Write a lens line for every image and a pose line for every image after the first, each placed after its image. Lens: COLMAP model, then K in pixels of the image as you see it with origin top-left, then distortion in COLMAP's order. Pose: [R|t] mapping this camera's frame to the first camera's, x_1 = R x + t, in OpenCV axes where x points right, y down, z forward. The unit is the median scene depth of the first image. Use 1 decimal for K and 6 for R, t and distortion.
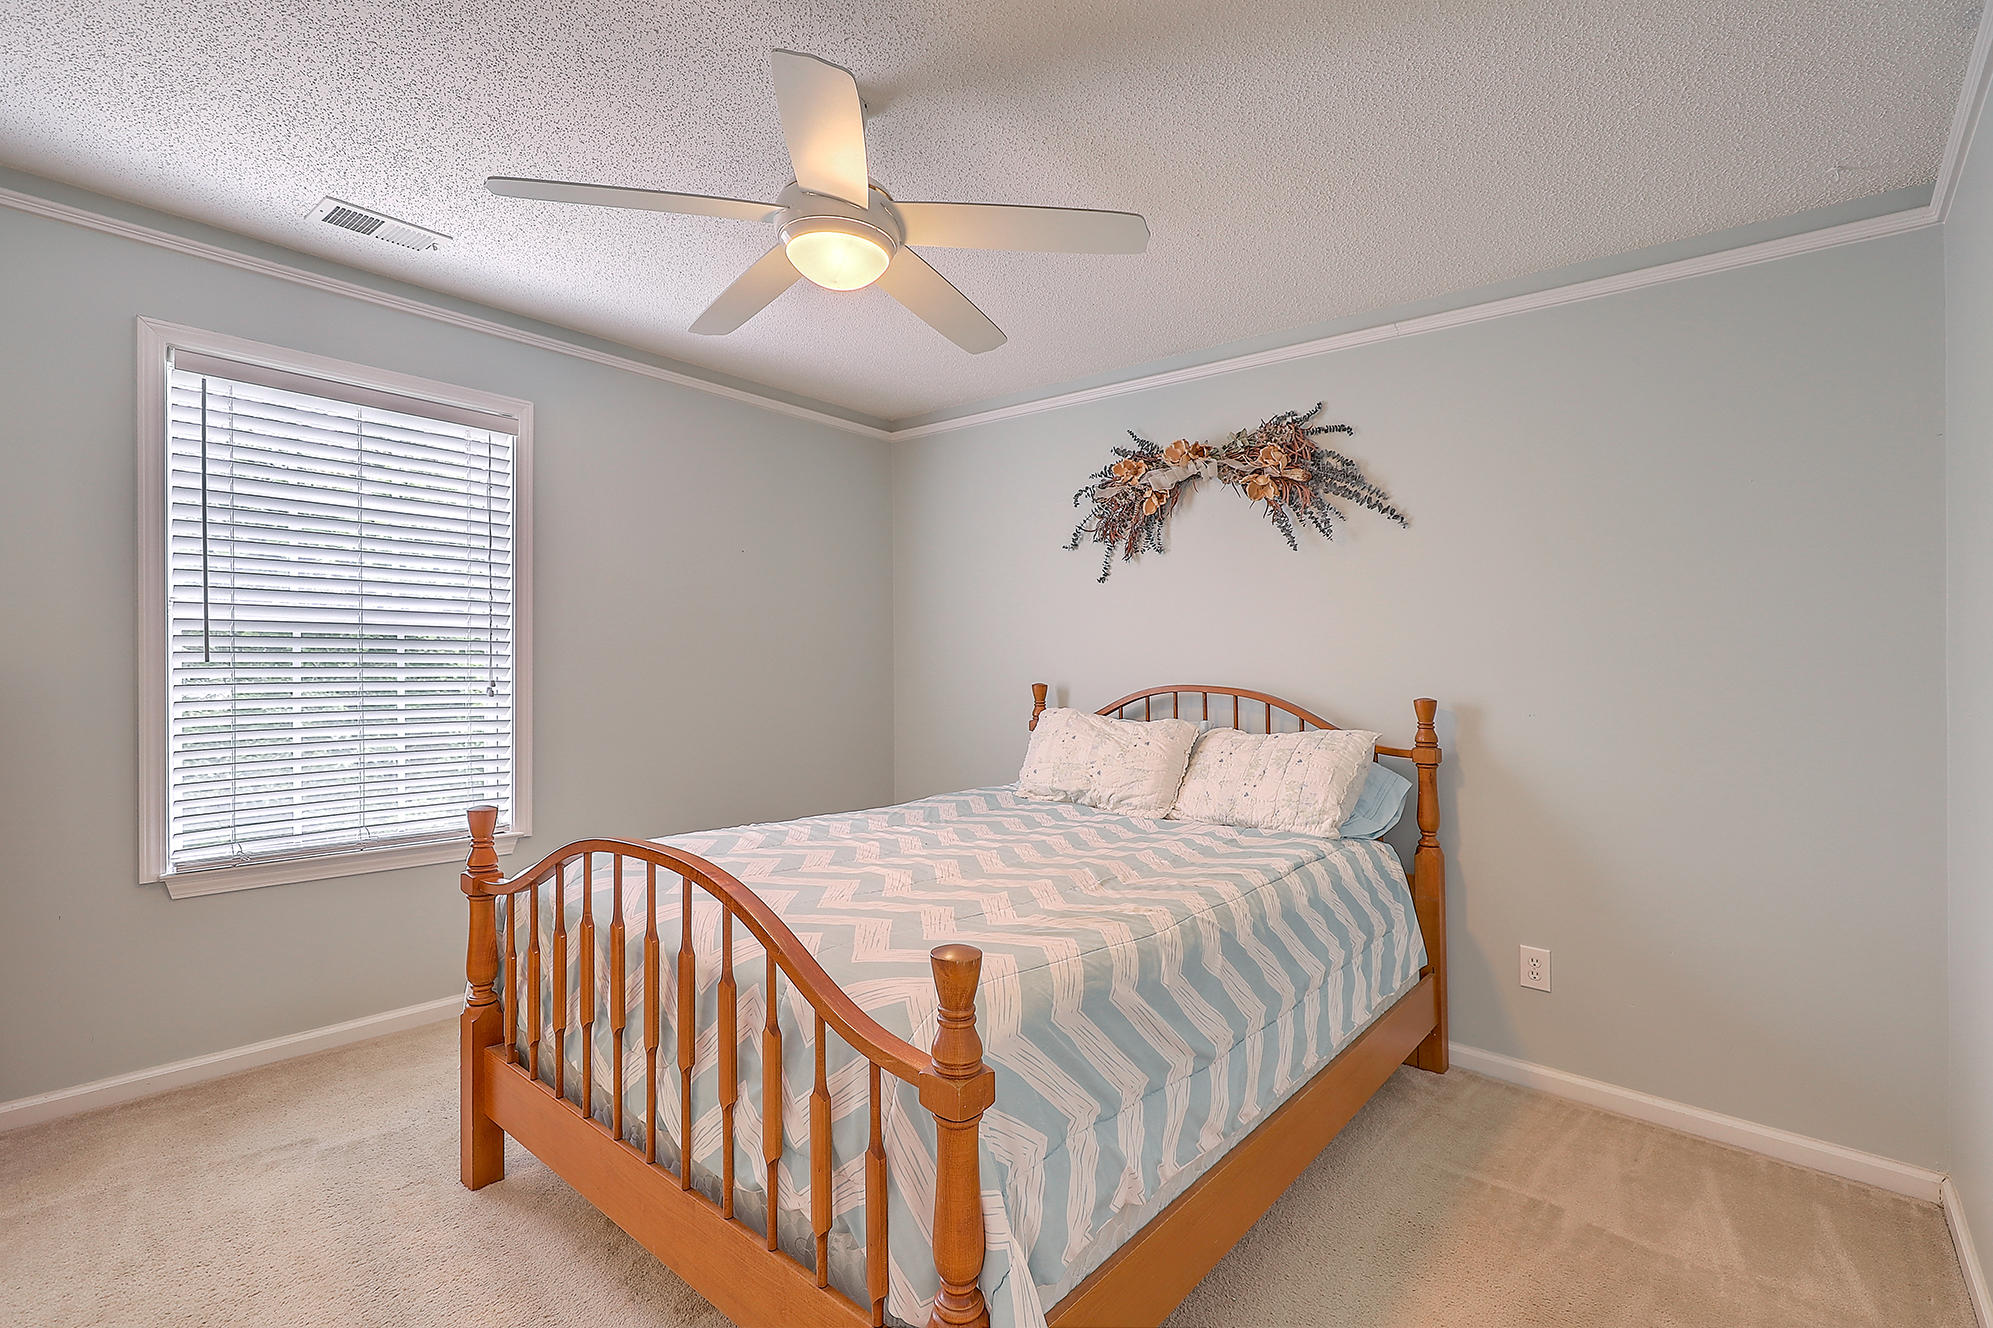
lens RADIAL K [[913.1, 0, 1012.6], [0, 913.1, 666.8], [0, 0, 1]] dist [0.000892, -0.000028]
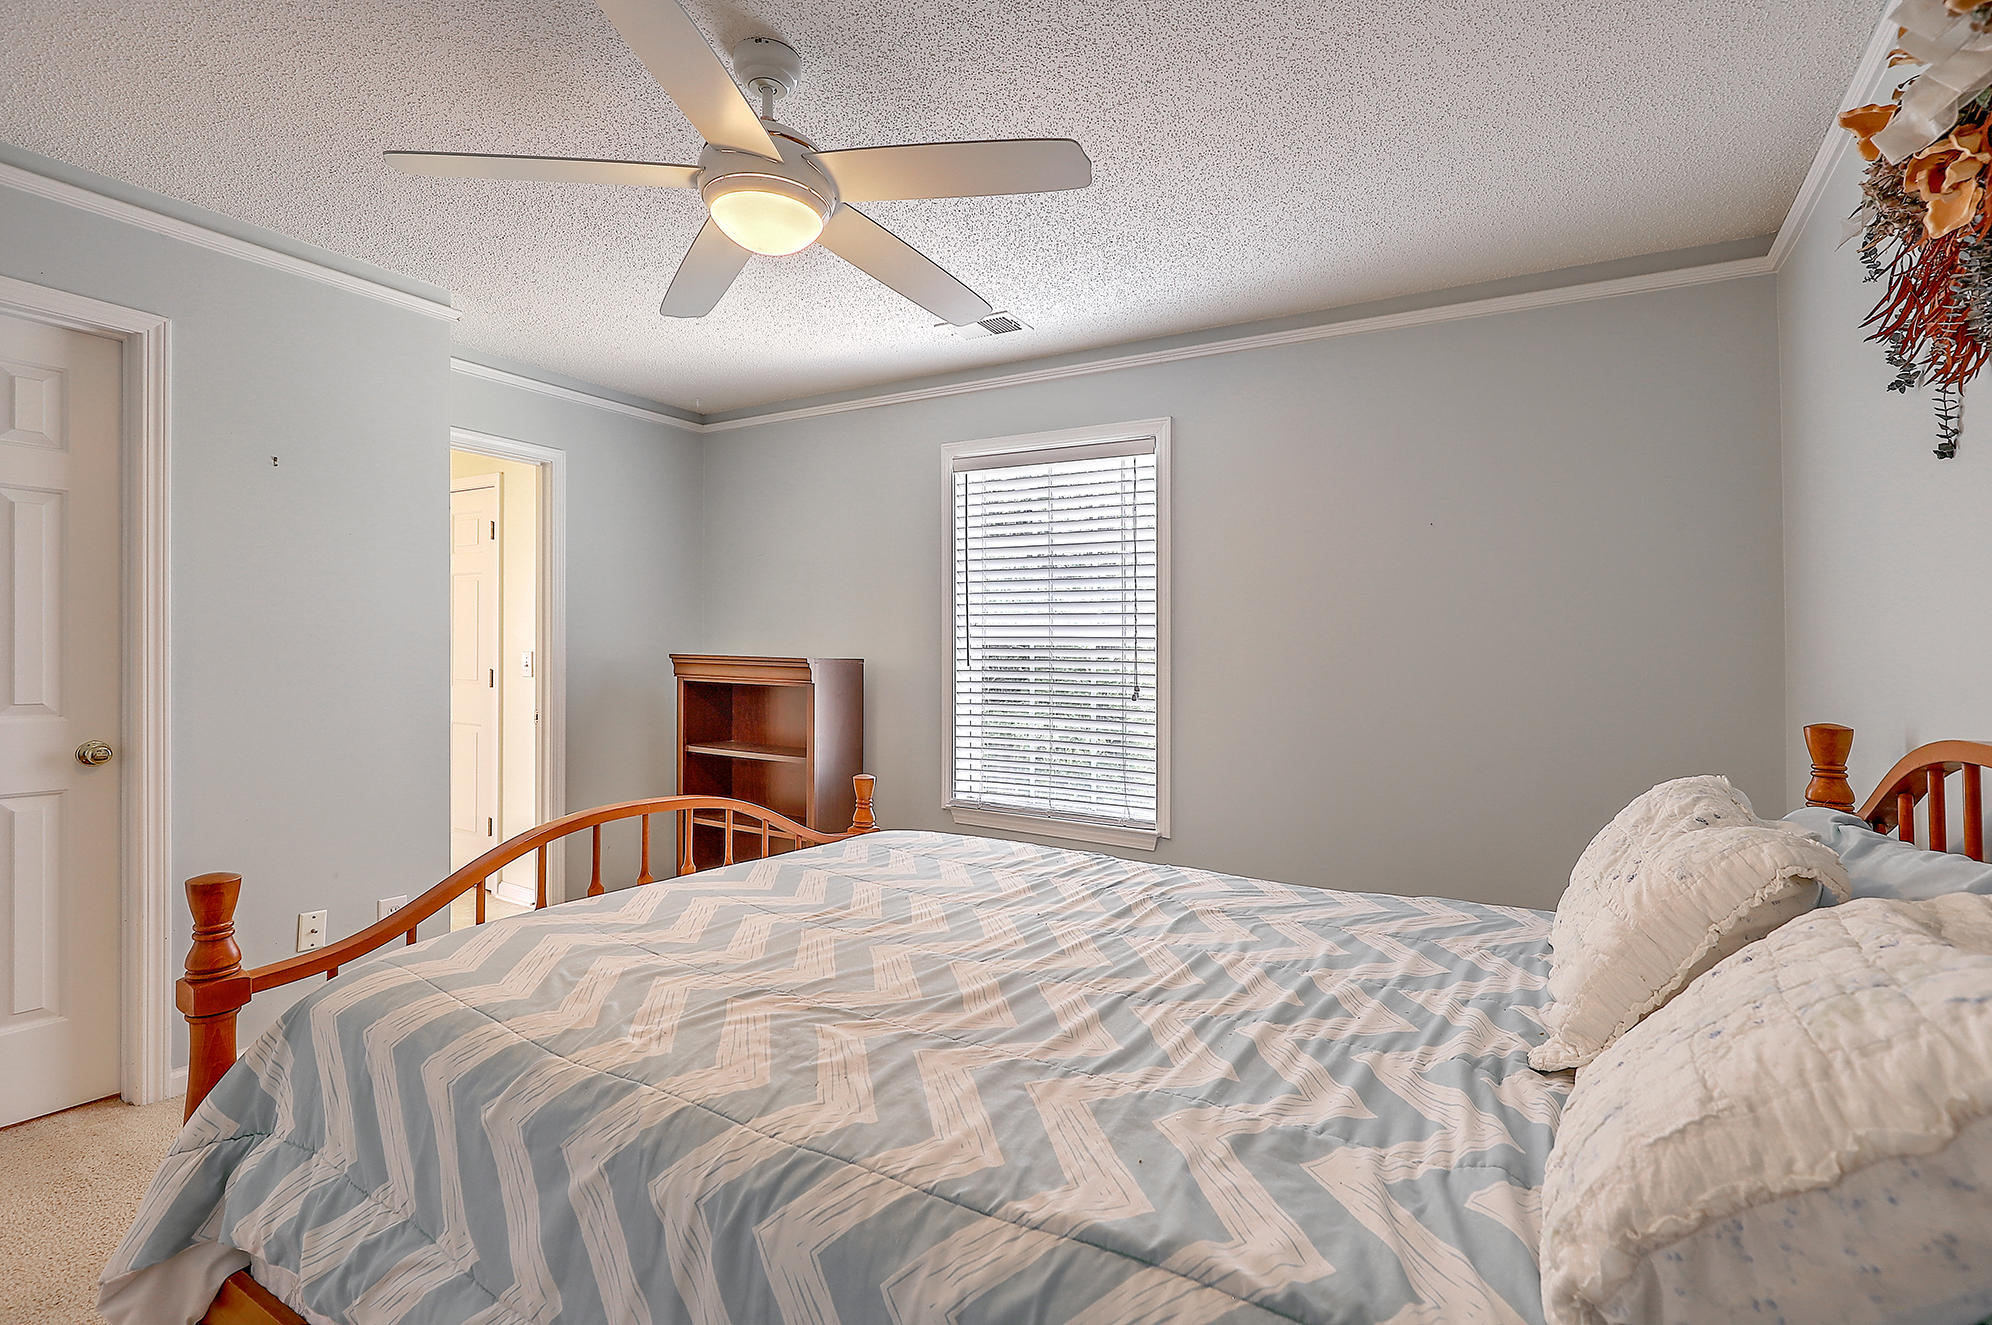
lens RADIAL K [[912.7, 0, 1012.1], [0, 912.7, 665.3], [0, 0, 1]] dist [0.000892, -0.000028]
pose [[0.178330, -0.014069, -0.983870, 0.508249], [-0.027413, 0.999439, -0.019261, 0.018140], [0.983589, 0.030406, 0.177844, 0.725316]]
